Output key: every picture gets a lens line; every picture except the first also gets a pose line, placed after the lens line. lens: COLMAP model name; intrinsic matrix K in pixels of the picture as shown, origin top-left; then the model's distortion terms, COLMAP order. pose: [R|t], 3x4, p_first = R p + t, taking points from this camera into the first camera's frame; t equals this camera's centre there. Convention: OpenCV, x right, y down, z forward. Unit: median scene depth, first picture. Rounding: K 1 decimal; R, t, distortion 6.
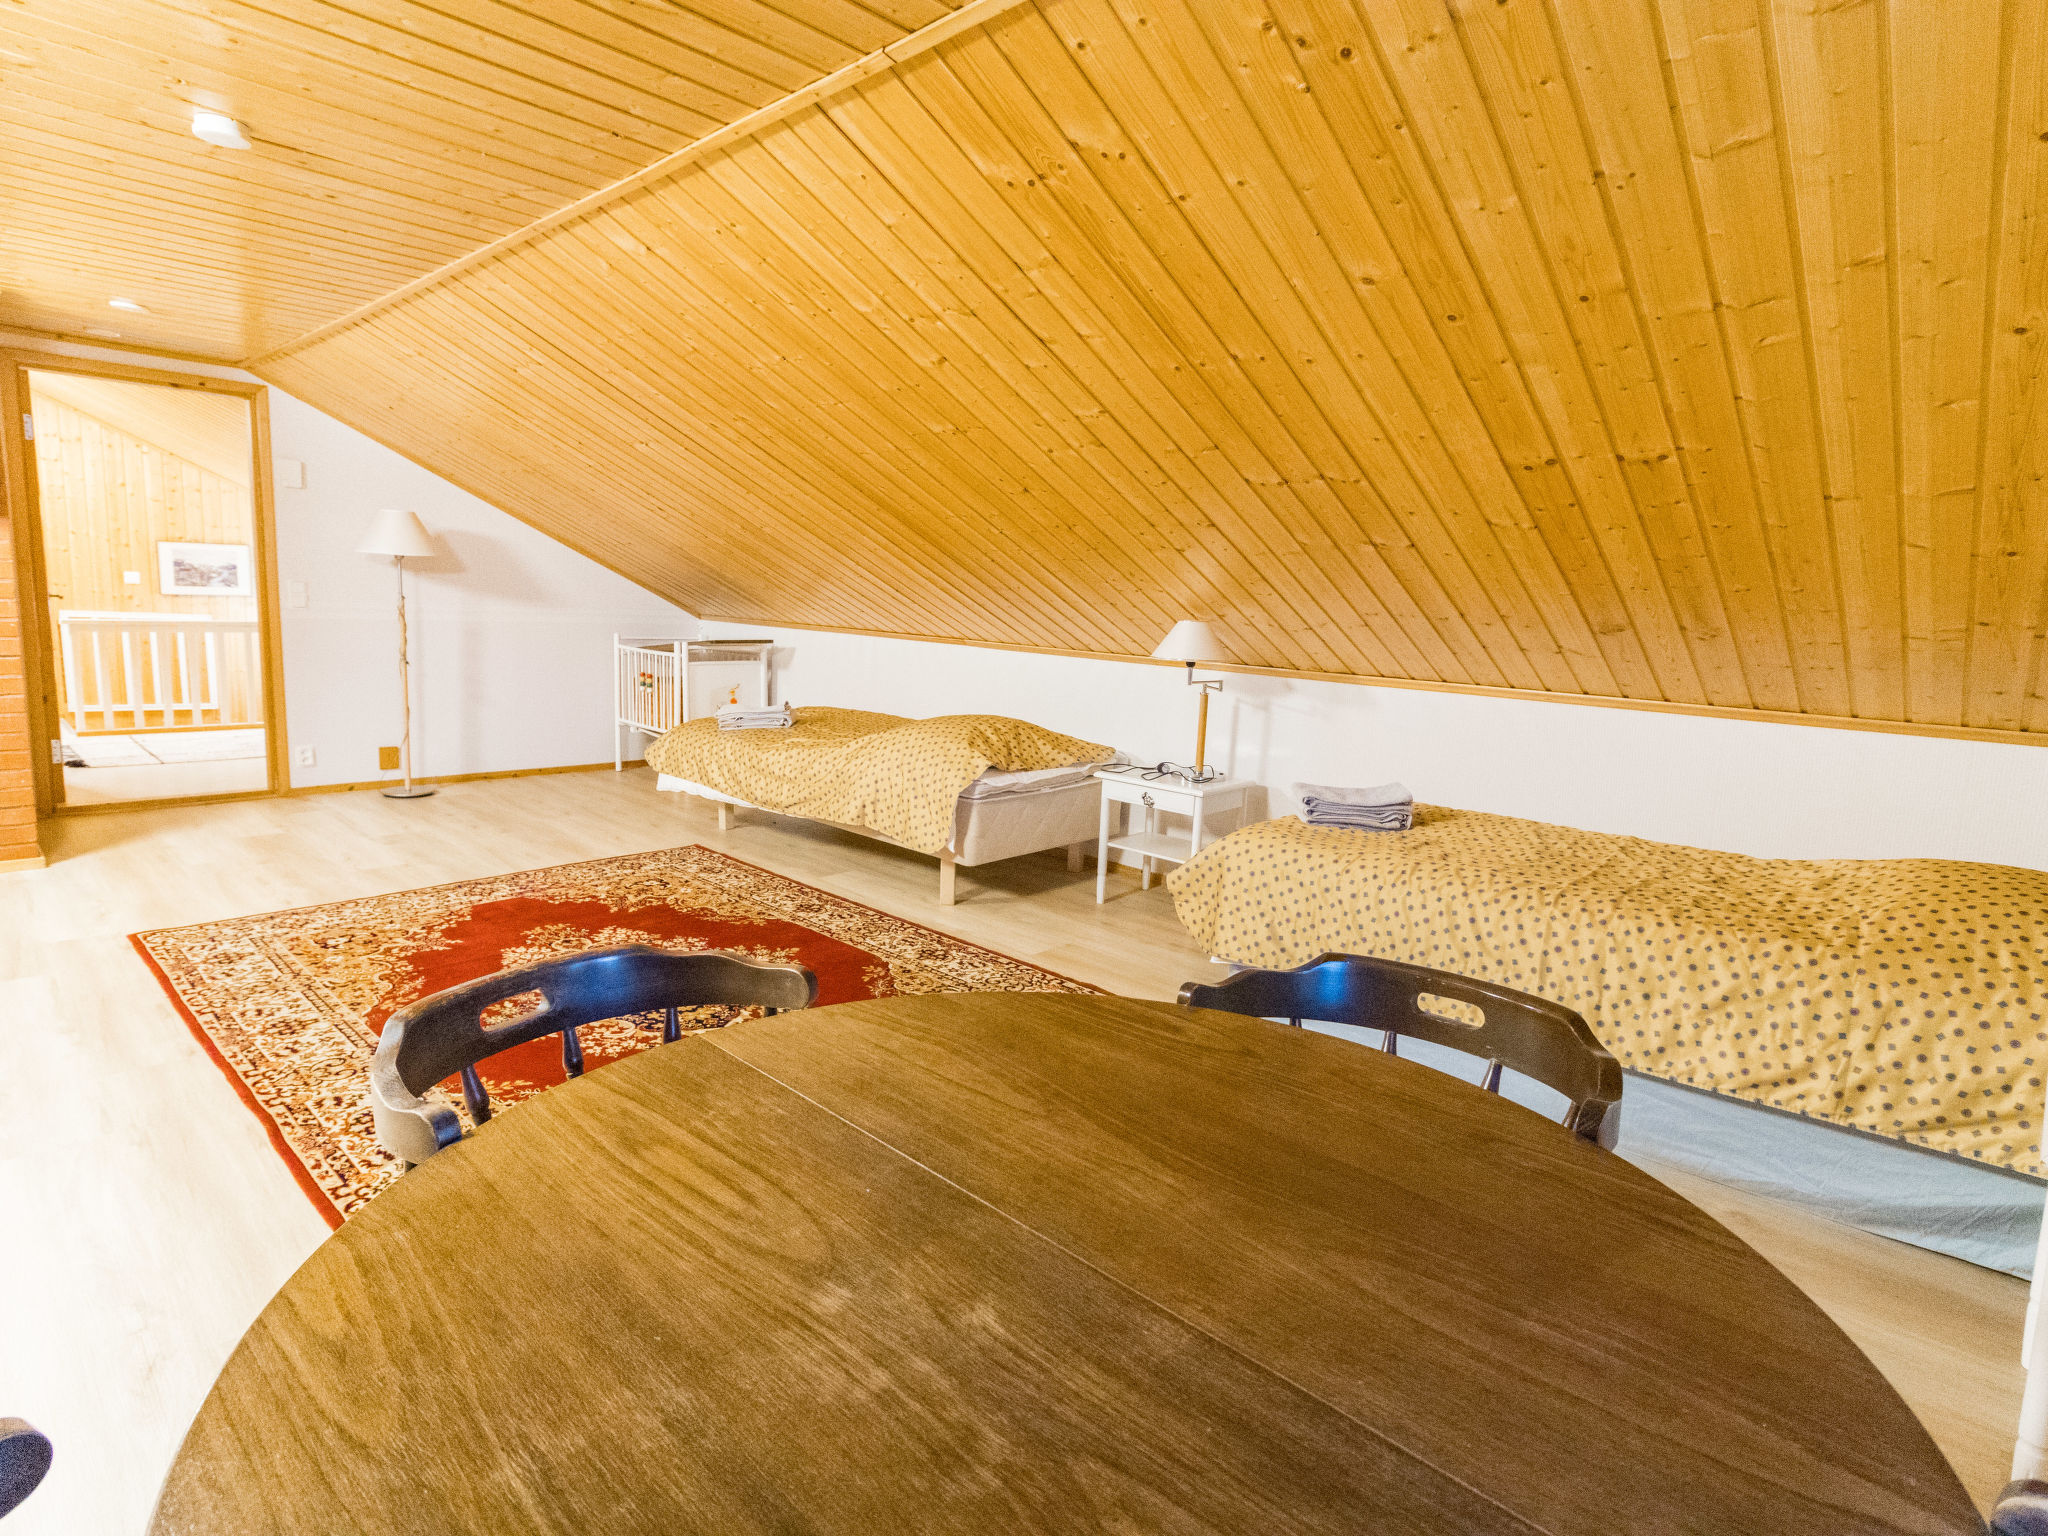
lens RADIAL K [[1061.6, 0, 1015.6], [0, 1061.6, 752.4], [0, 0, 1]] dist [-0.000148, 0.000454]
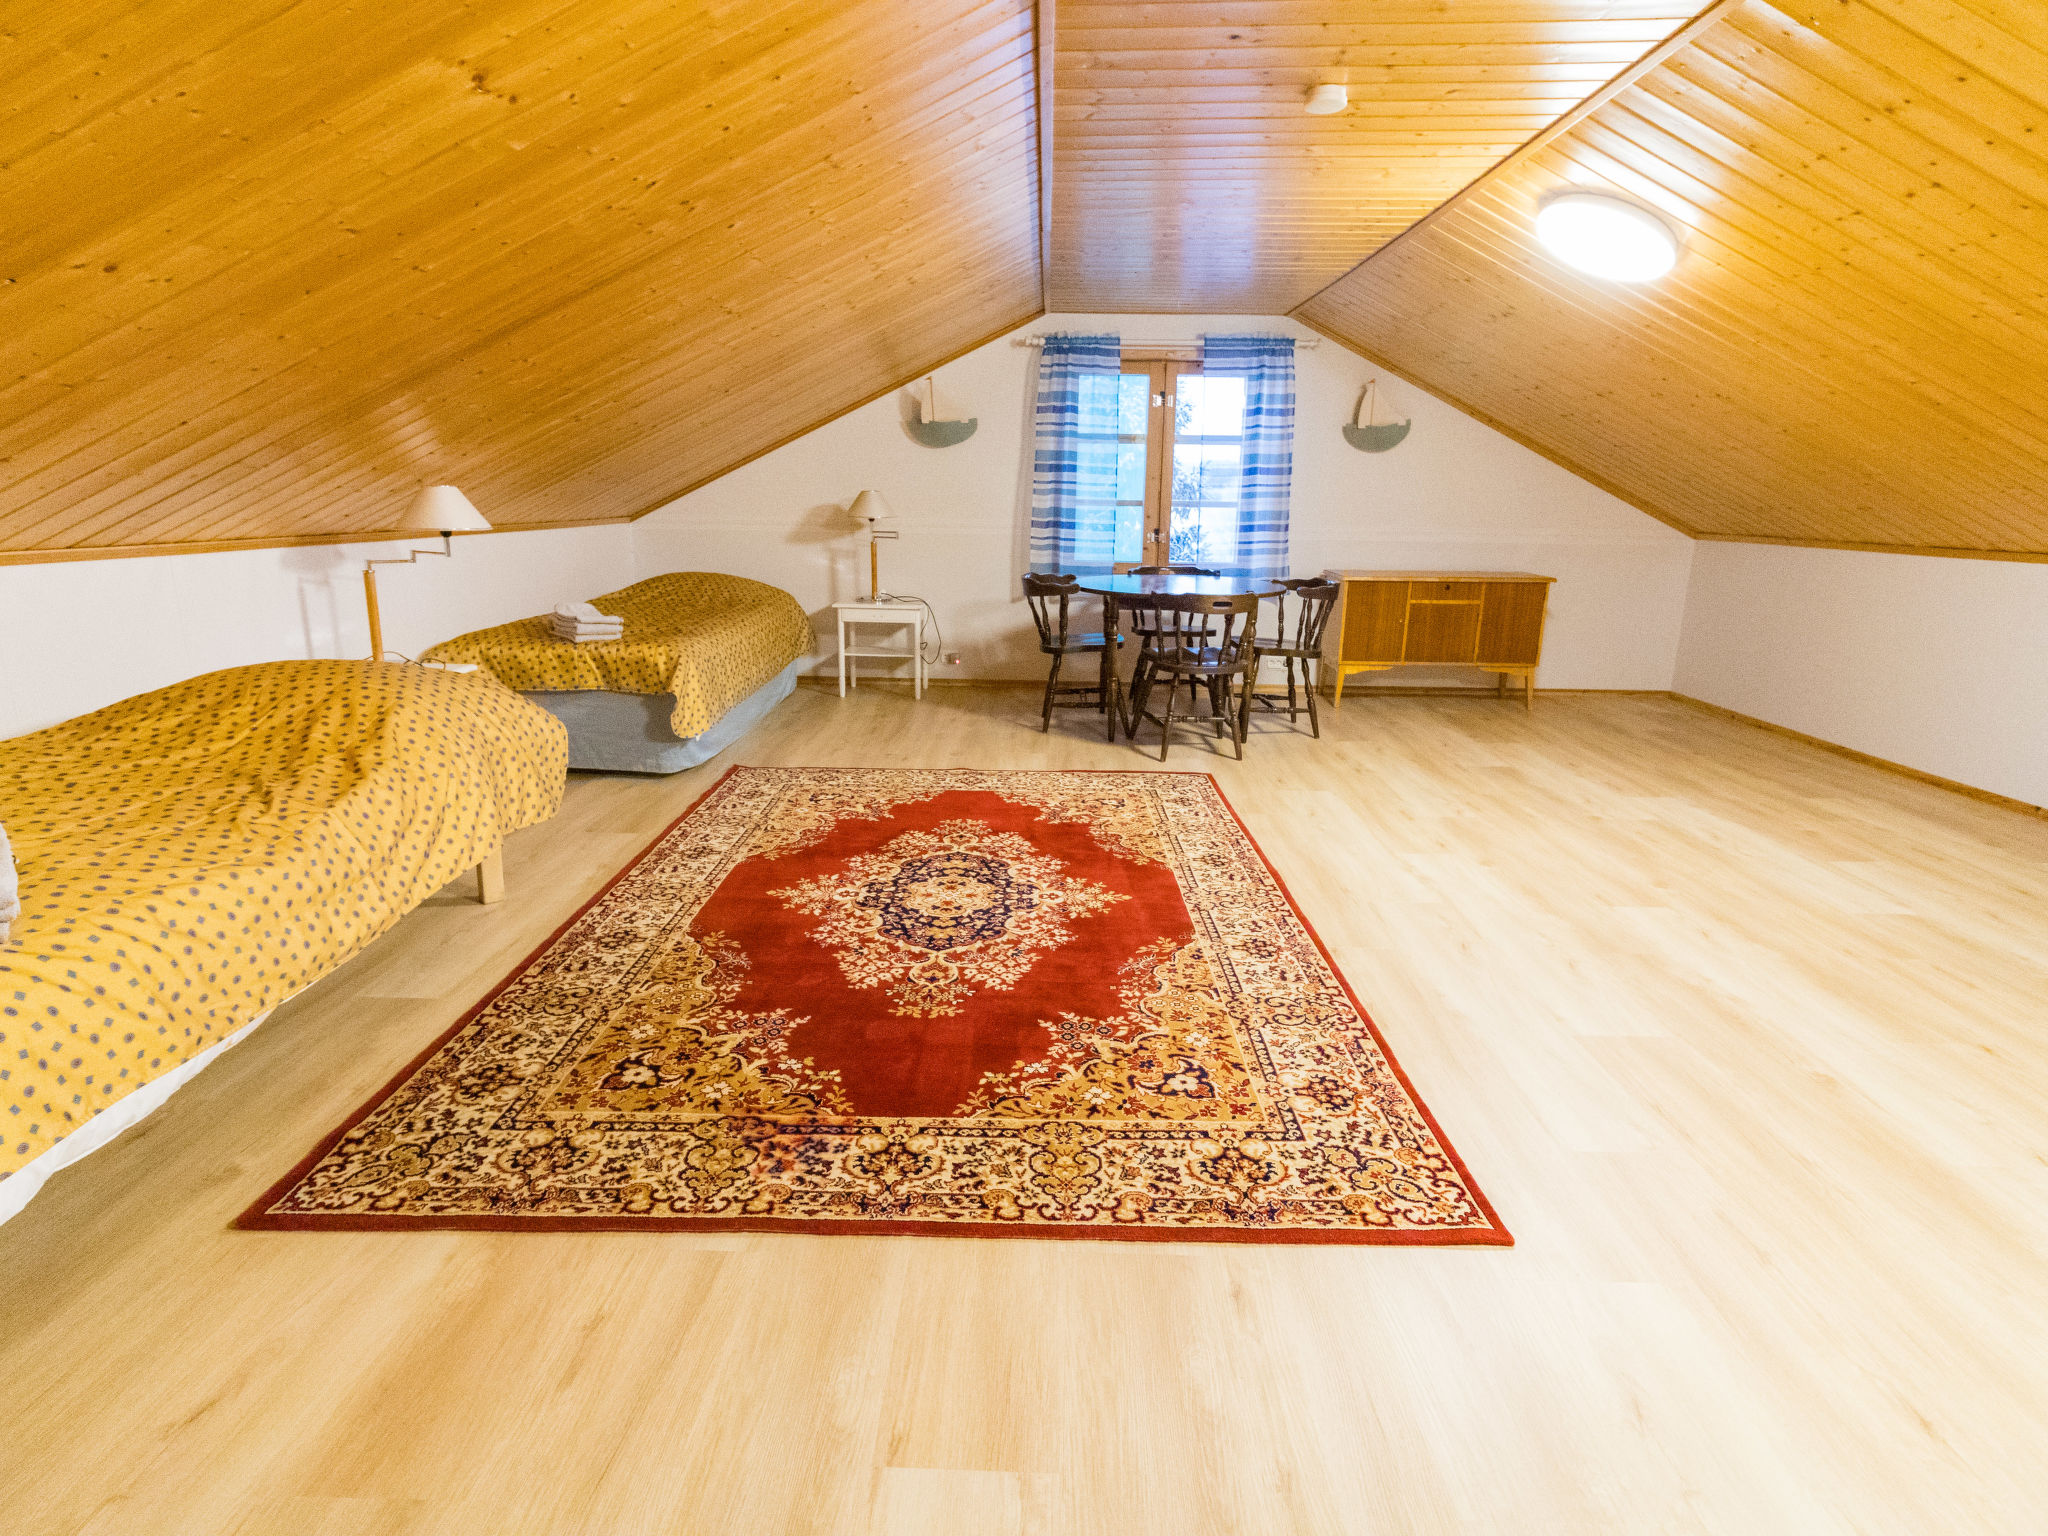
lens RADIAL K [[1061.6, 0, 1015.6], [0, 1061.6, 752.4], [0, 0, 1]] dist [-0.000148, 0.000454]
pose [[-0.669752, -0.229543, 0.706217, -0.920142], [0.059505, 0.931377, 0.359160, -0.221737], [-0.740197, 0.282572, -0.610133, 1.328991]]
